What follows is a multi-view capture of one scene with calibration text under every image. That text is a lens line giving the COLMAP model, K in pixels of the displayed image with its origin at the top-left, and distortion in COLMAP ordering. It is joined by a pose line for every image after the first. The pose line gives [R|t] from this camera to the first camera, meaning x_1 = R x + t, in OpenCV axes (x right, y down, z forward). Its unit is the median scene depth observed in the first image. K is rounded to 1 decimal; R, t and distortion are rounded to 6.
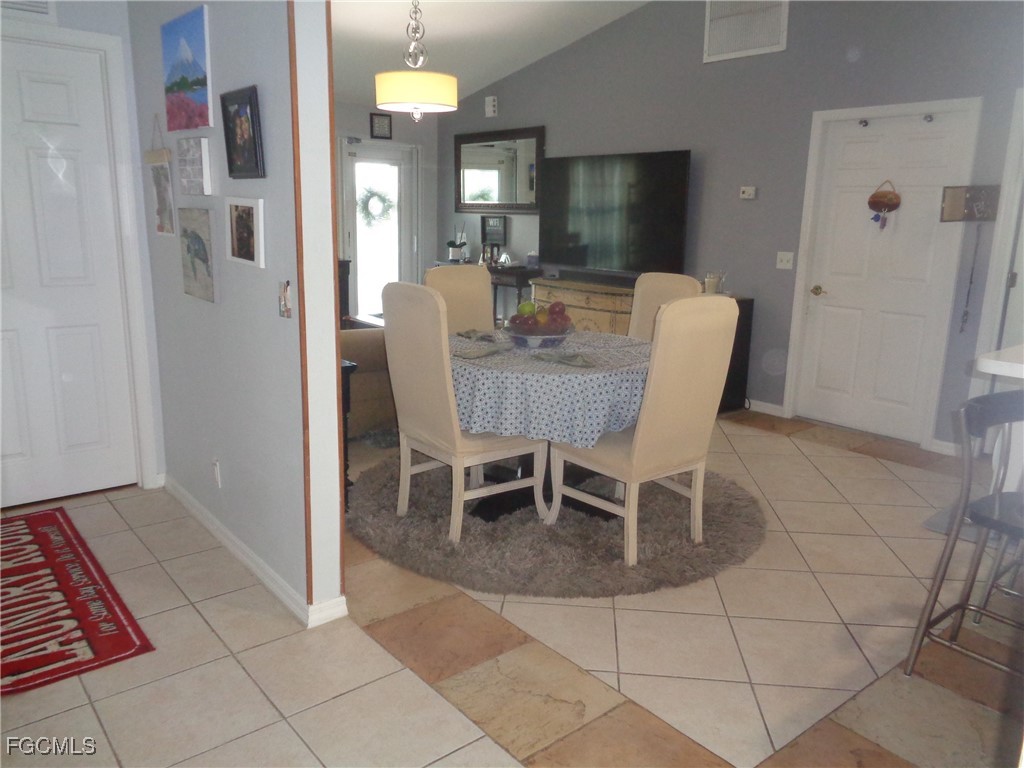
lens RADIAL K [[769.2, 0, 512.3], [0, 769.2, 382.1], [0, 0, 1]] dist [0.004556, -0.001928]
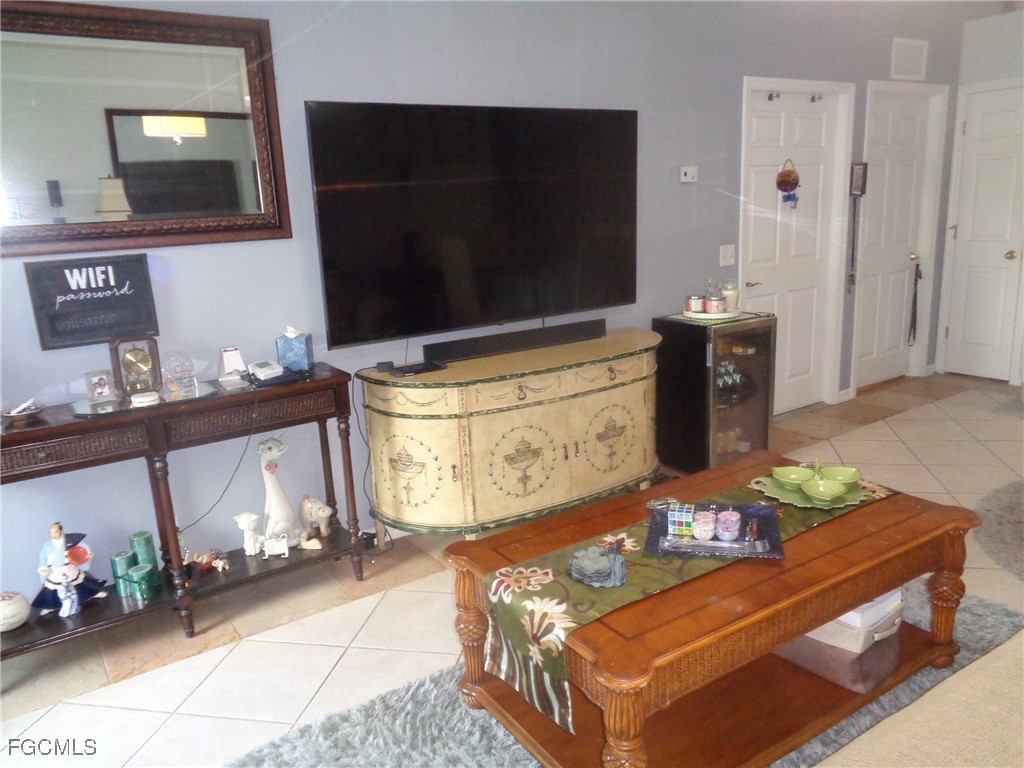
lens RADIAL K [[765.0, 0, 512.6], [0, 765.0, 384.5], [0, 0, 1]] dist [-0.001744, 0.004125]
pose [[0.110476, -0.264685, 0.957986, -0.490001], [0.260181, 0.937974, 0.229152, -0.270921], [-0.959219, 0.223934, 0.172489, 1.086582]]
